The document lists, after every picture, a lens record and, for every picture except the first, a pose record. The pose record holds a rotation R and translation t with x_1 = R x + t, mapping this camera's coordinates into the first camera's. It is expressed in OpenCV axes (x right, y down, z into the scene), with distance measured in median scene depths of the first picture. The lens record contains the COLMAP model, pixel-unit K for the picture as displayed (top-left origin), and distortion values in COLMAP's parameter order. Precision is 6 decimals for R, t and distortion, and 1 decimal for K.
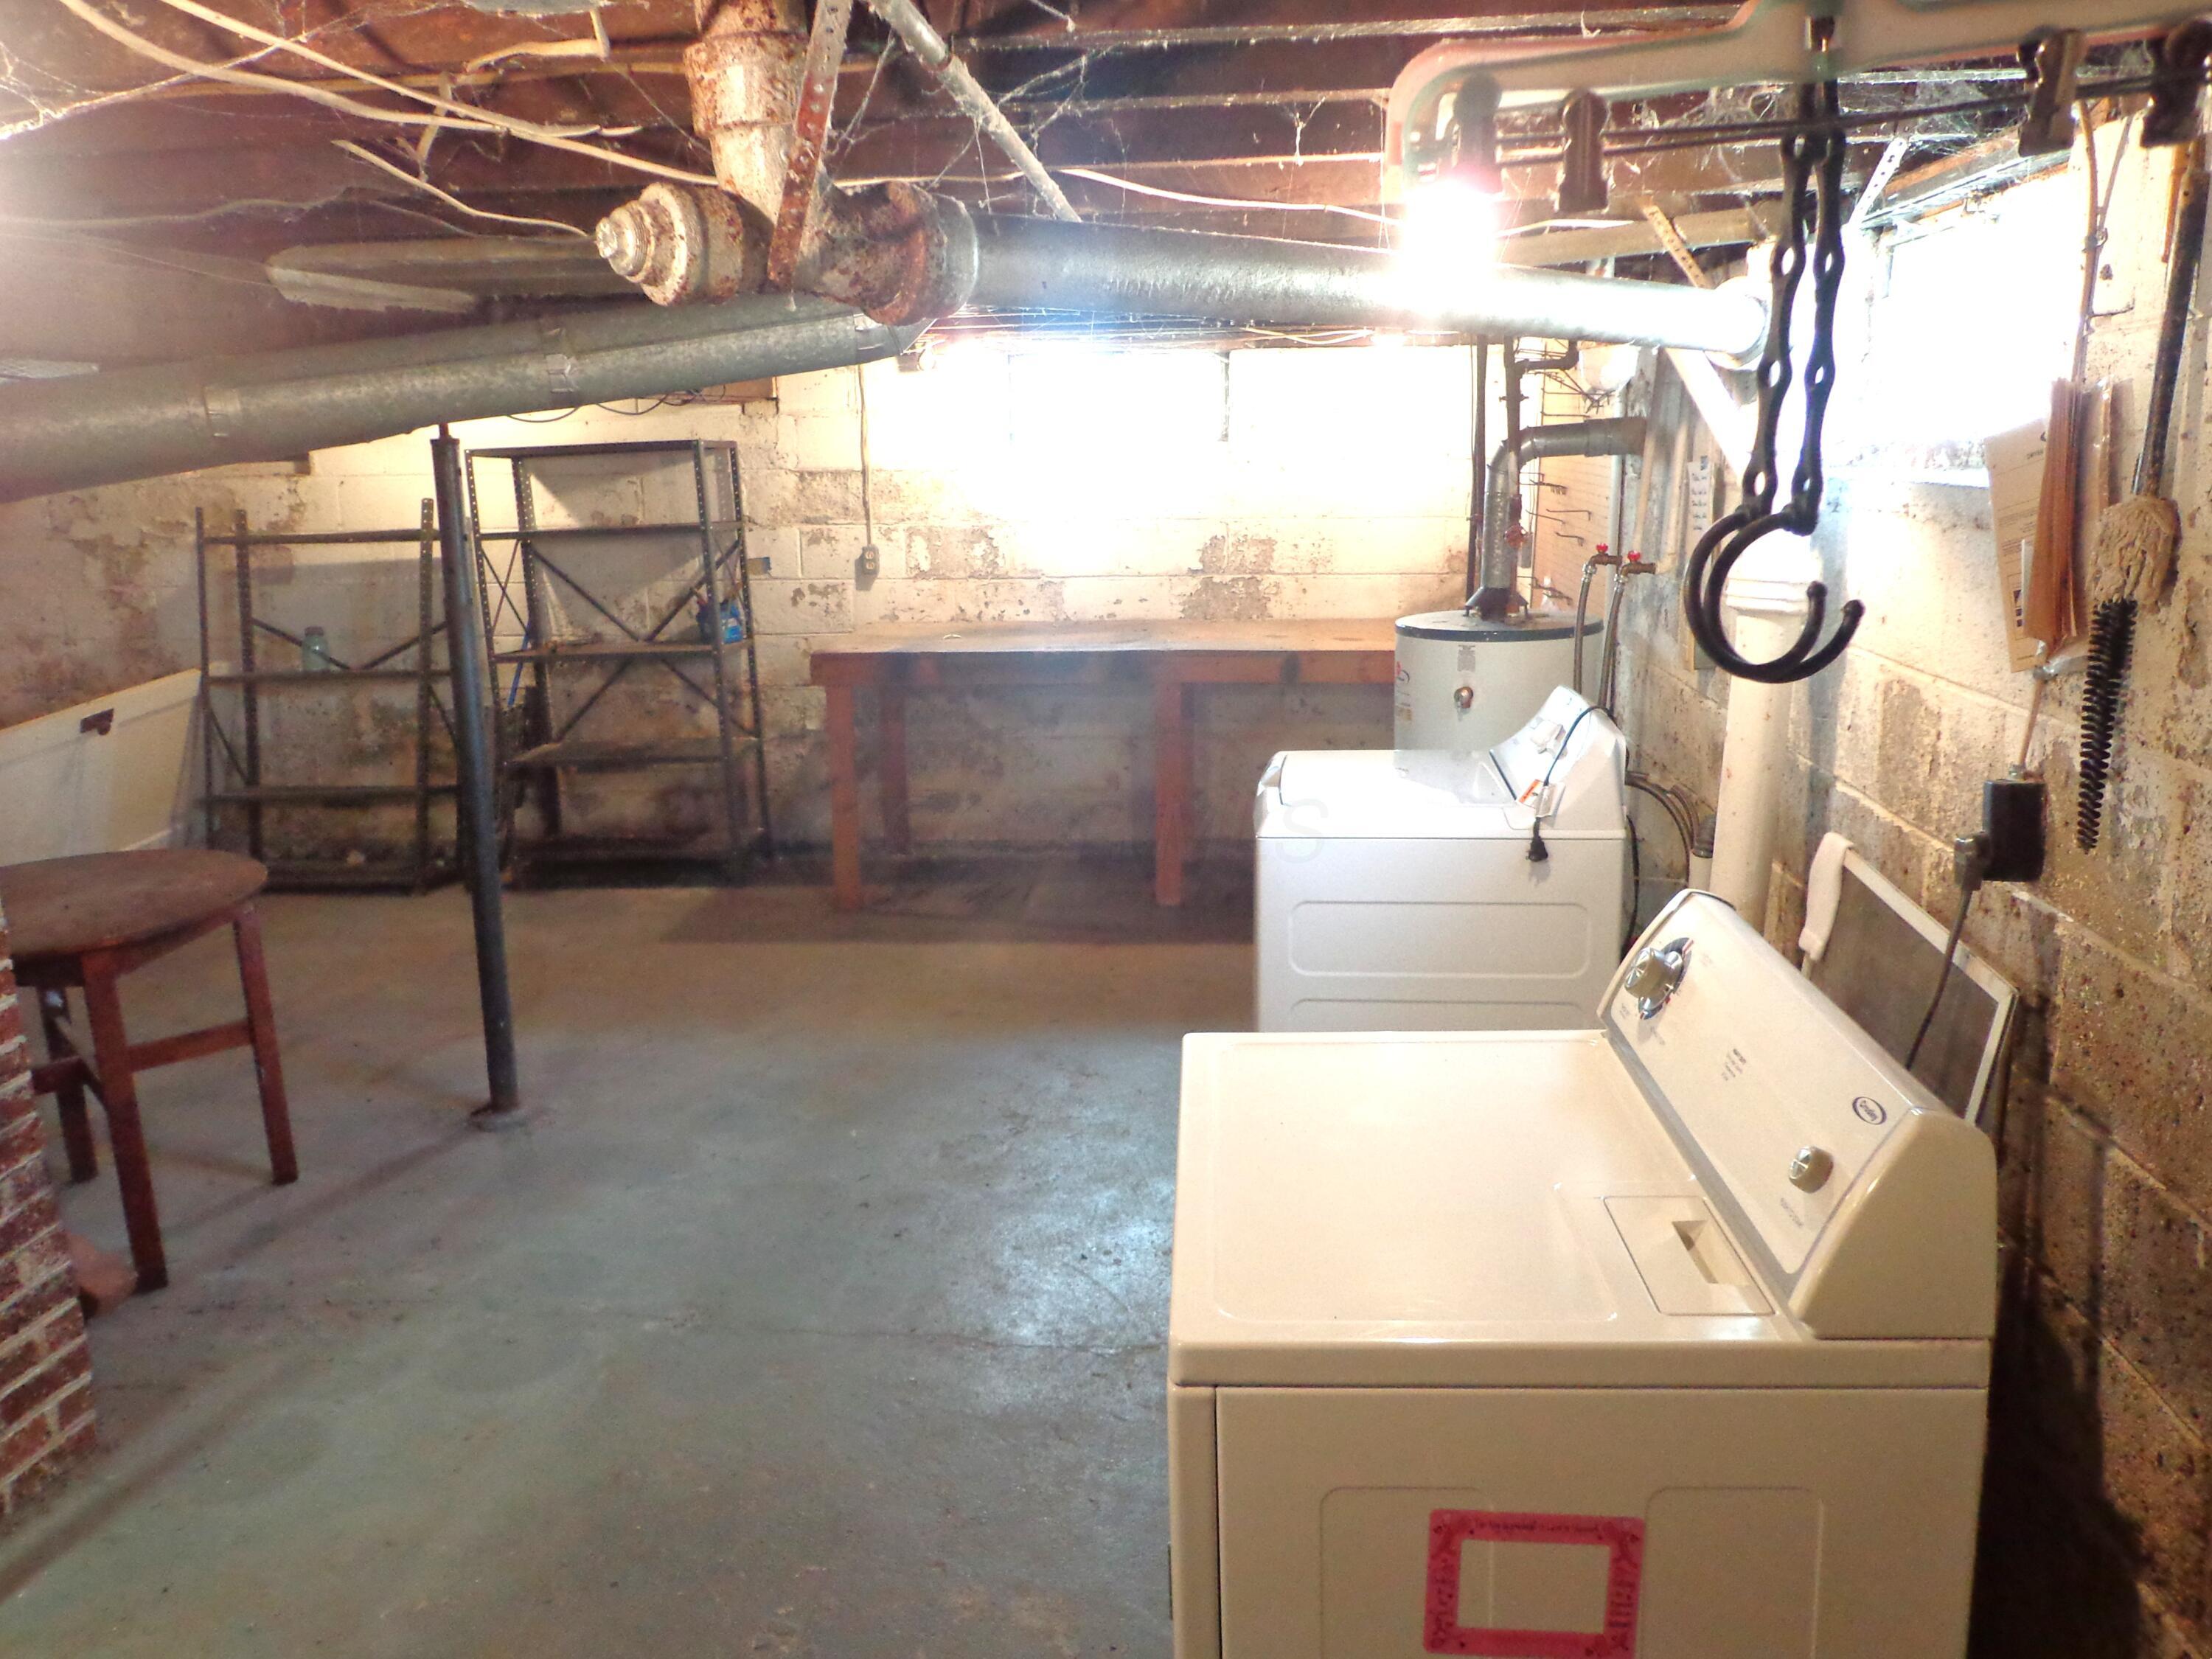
lens RADIAL K [[1620.8, 0, 1103.1], [0, 1620.8, 829.4], [0, 0, 1]] dist [0.004112, 0.000954]
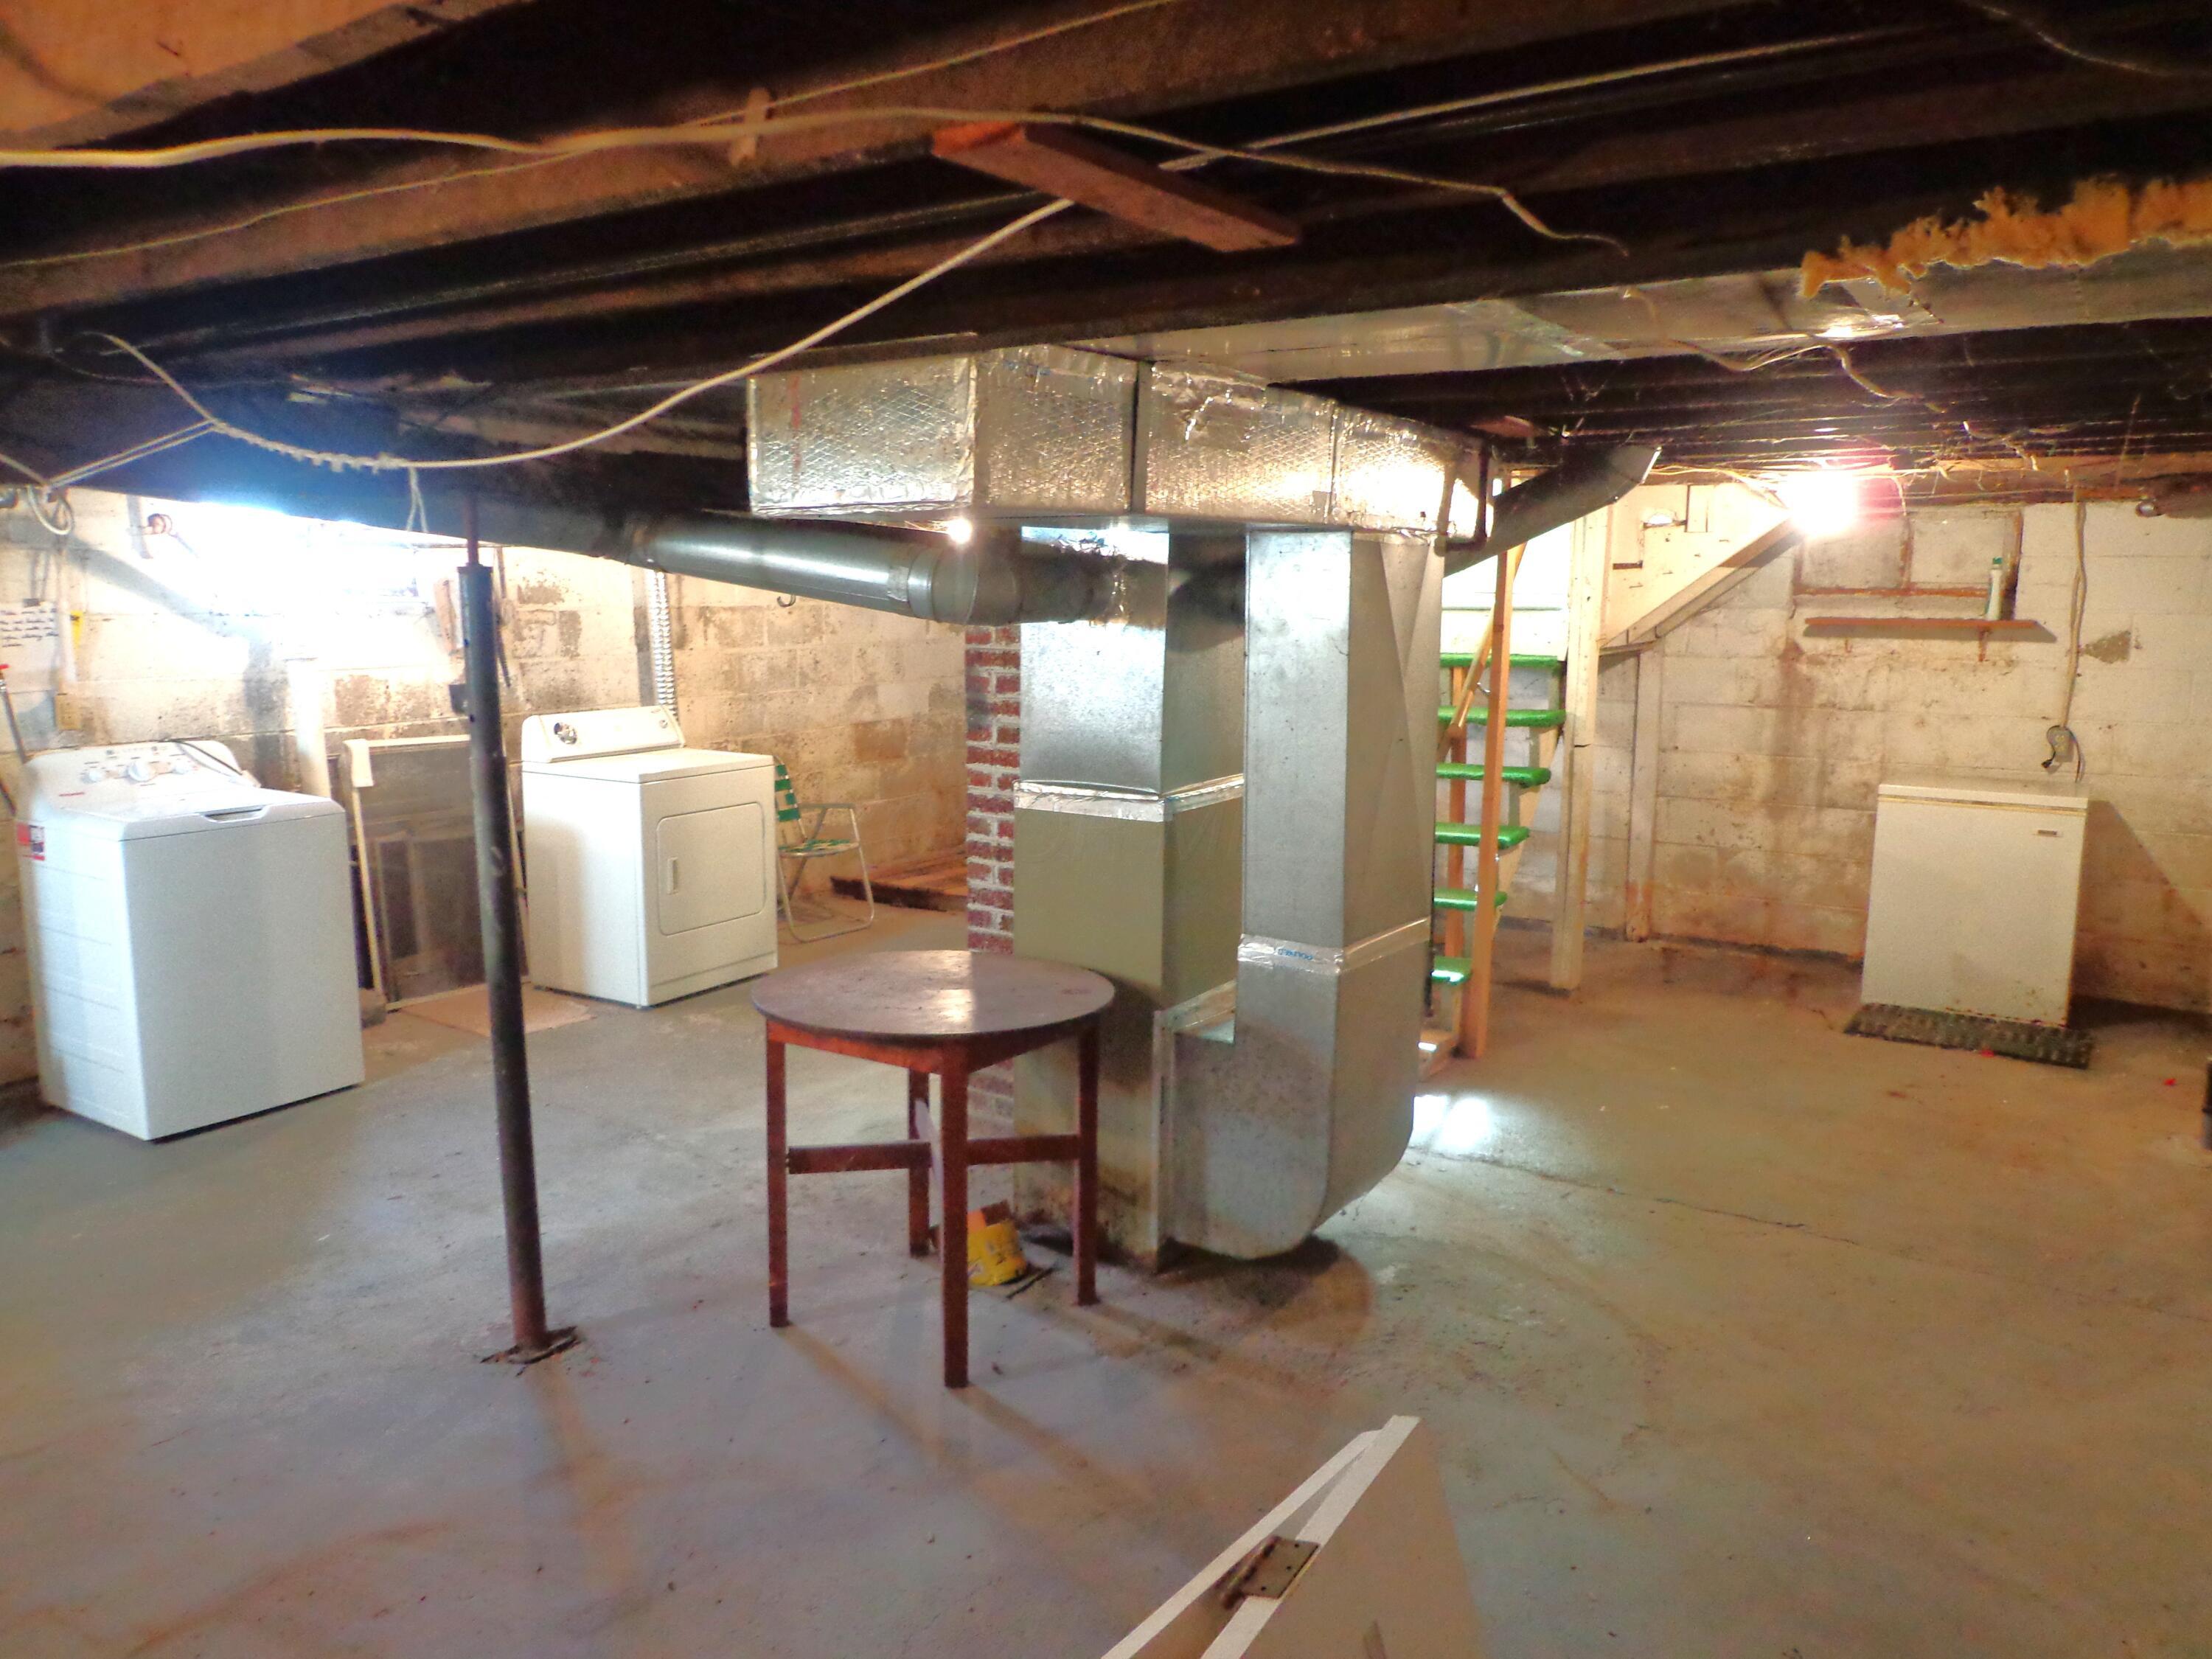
lens RADIAL K [[1620.8, 0, 1100.4], [0, 1620.8, 835.2], [0, 0, 1]] dist [0.004112, 0.000954]
pose [[-0.869936, -0.054908, 0.490099, -1.459669], [0.130316, 0.932866, 0.335826, -0.454475], [-0.475636, 0.356015, -0.804378, 2.040617]]
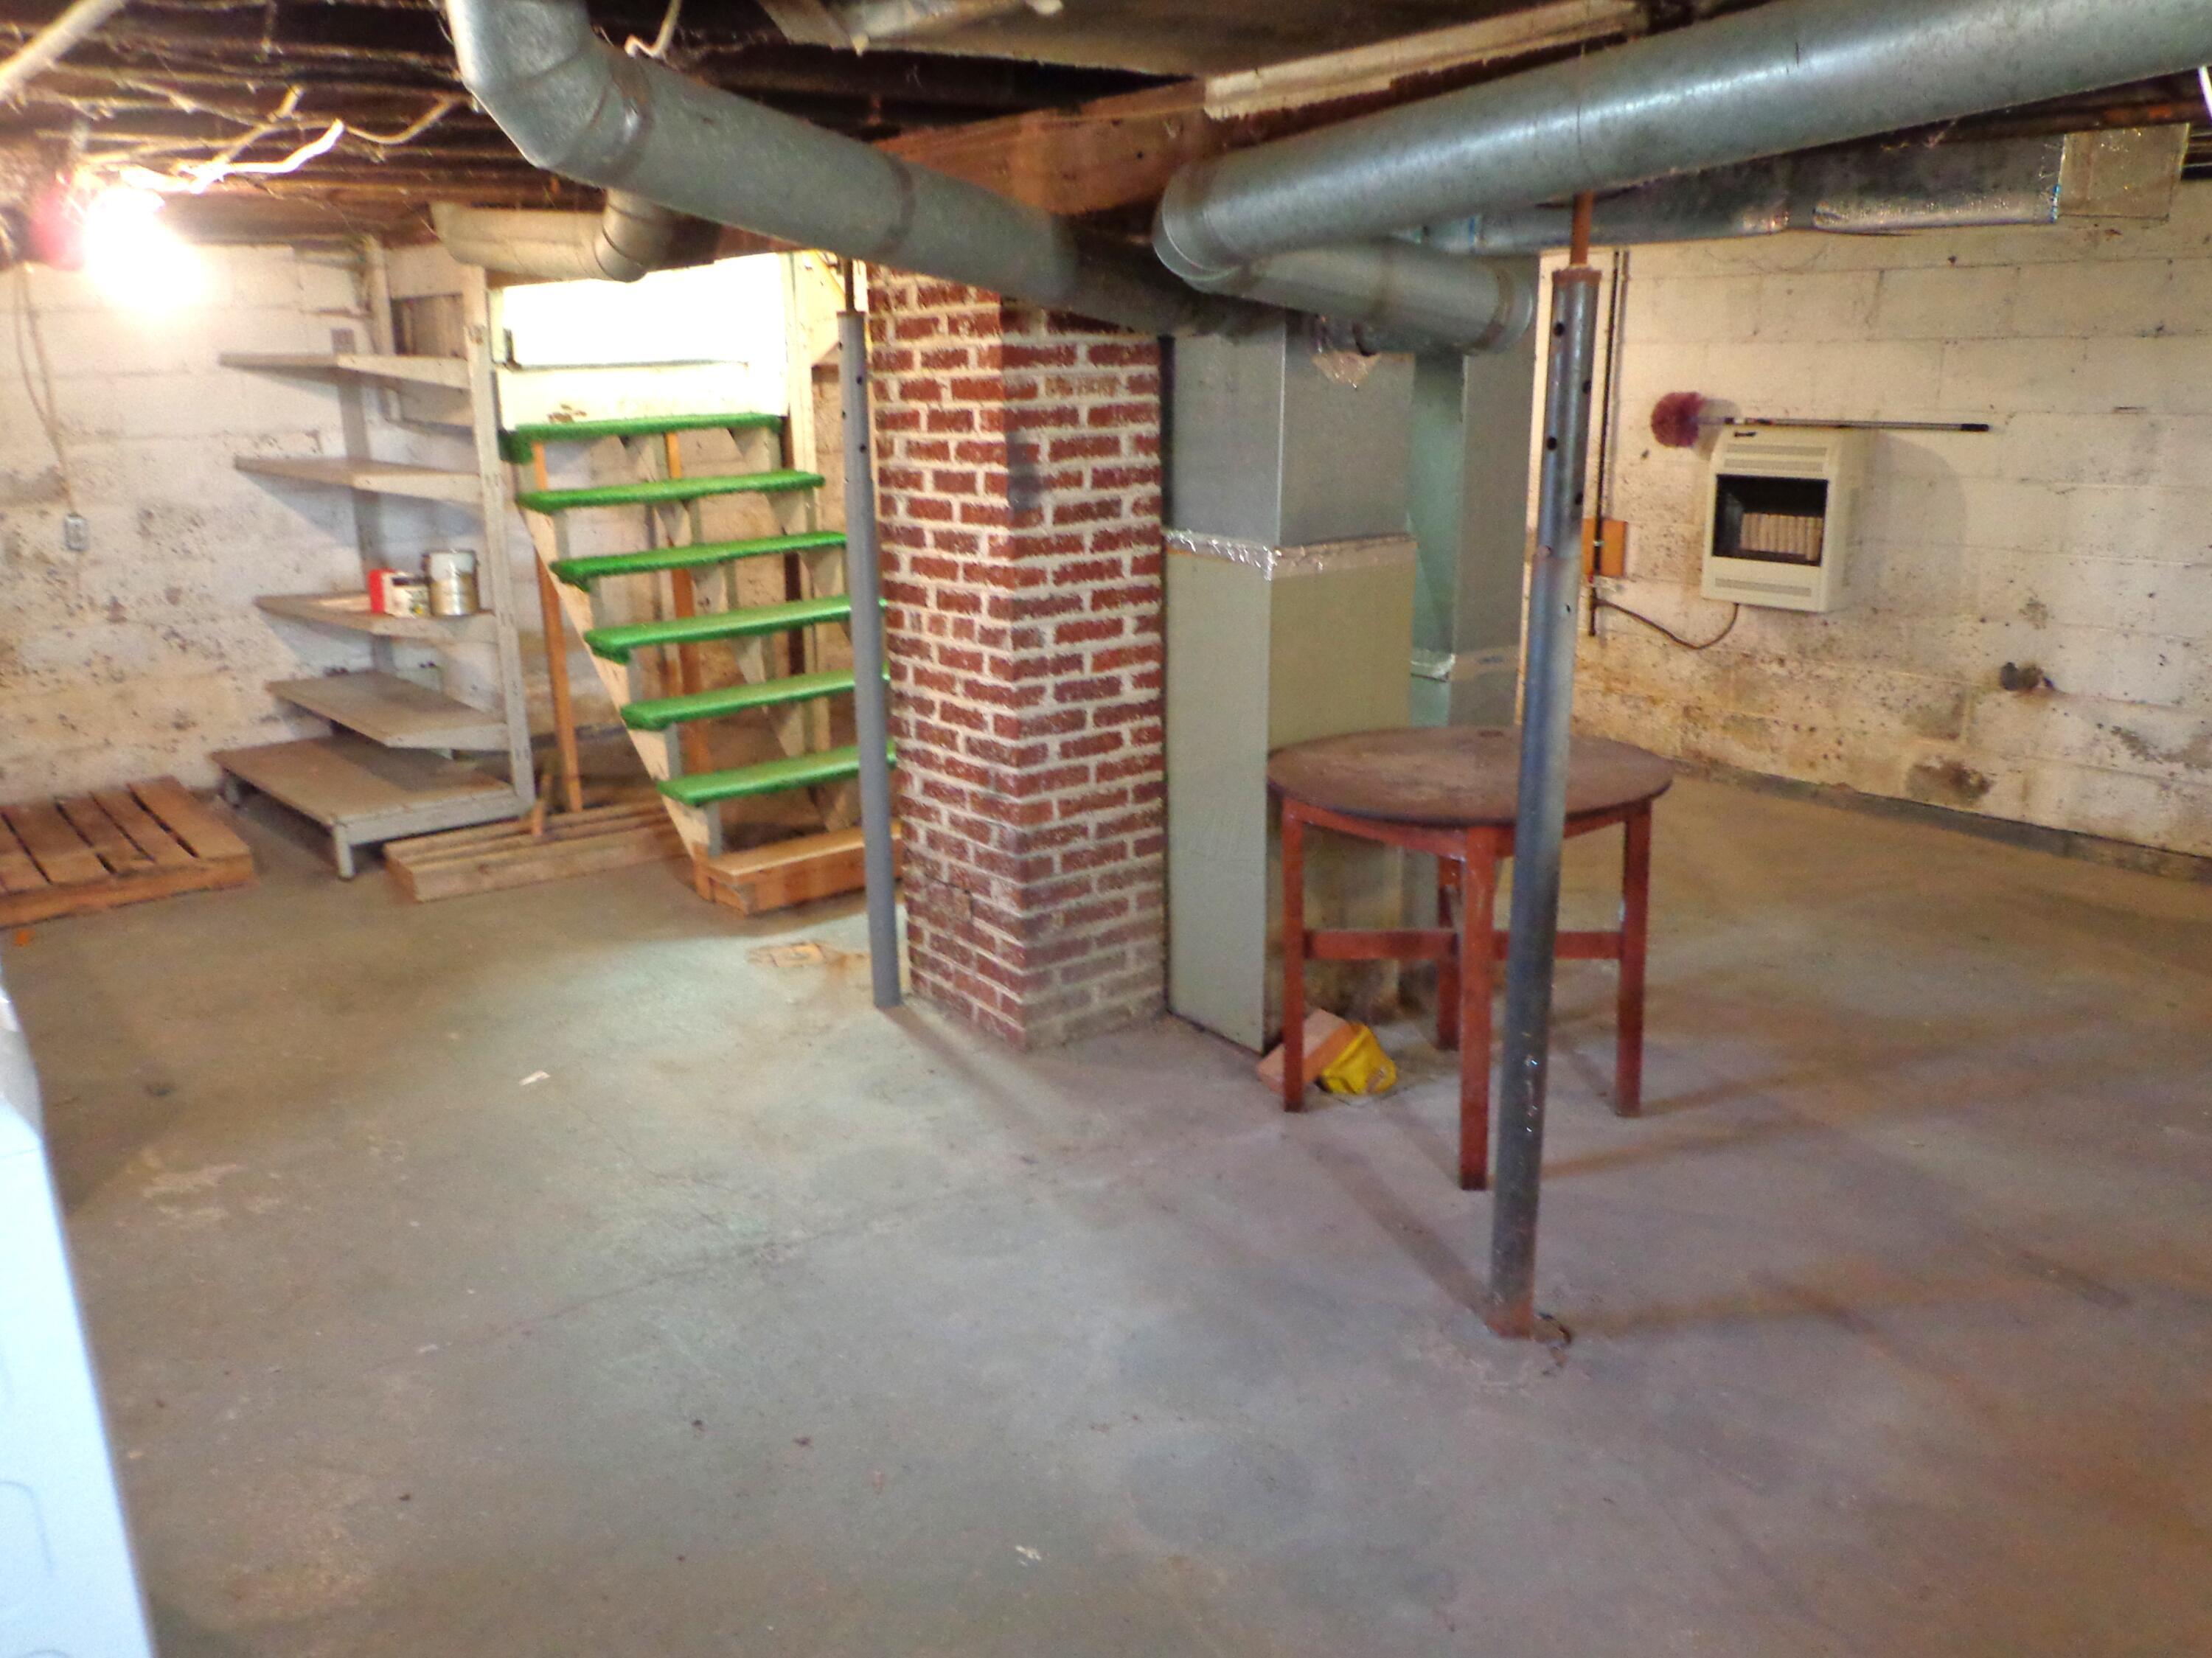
lens RADIAL K [[1723.9, 0, 1098.3], [0, 1723.9, 825.1], [0, 0, 1]] dist [0.030830, -0.000038]
pose [[-0.737263, 0.217574, -0.639613, 0.206647], [-0.119350, 0.889892, 0.440281, -0.408237], [0.664981, 0.400941, -0.630117, 1.753396]]
